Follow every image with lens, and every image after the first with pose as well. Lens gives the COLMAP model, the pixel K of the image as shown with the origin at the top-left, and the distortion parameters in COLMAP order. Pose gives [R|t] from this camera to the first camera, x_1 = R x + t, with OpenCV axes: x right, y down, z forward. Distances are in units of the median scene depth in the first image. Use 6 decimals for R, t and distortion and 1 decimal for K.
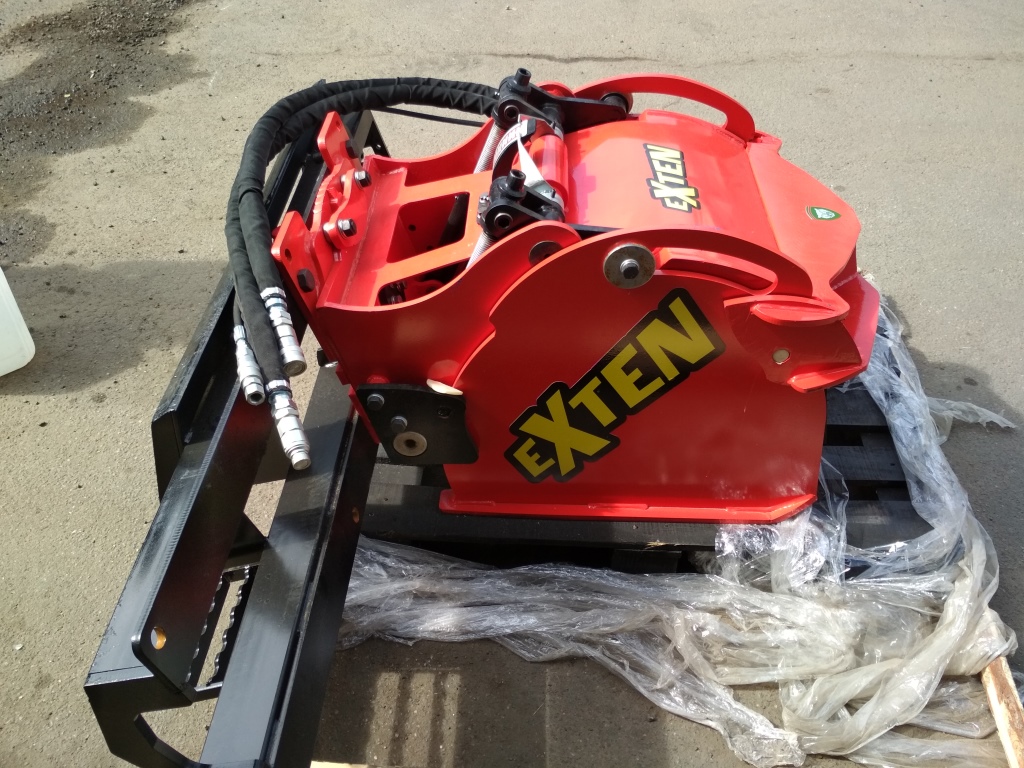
lens RADIAL K [[977.1, 0, 512.0], [0, 977.1, 384.0], [0, 0, 1]] dist [-0.010455, -0.015454]
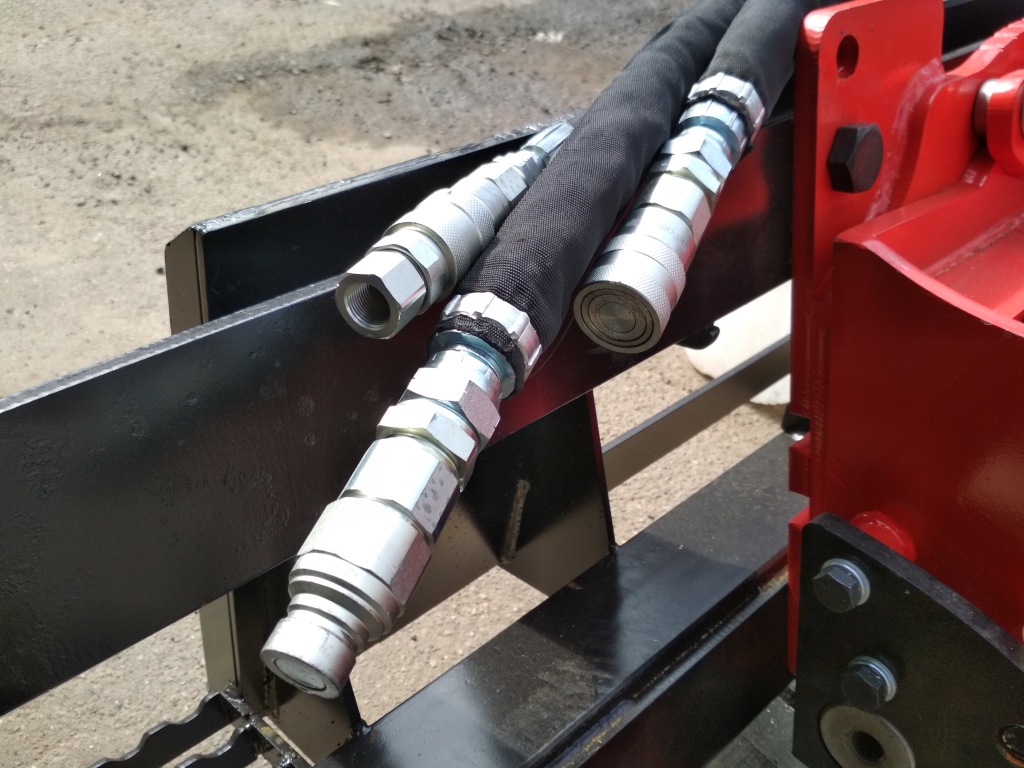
lens RADIAL K [[977.1, 0, 512.0], [0, 977.1, 384.0], [0, 0, 1]] dist [-0.010455, -0.015454]
pose [[0.716369, 0.485946, -0.500671, -0.092888], [-0.524291, 0.848381, 0.073265, -0.004602], [0.460362, 0.210013, 0.862532, 0.684683]]
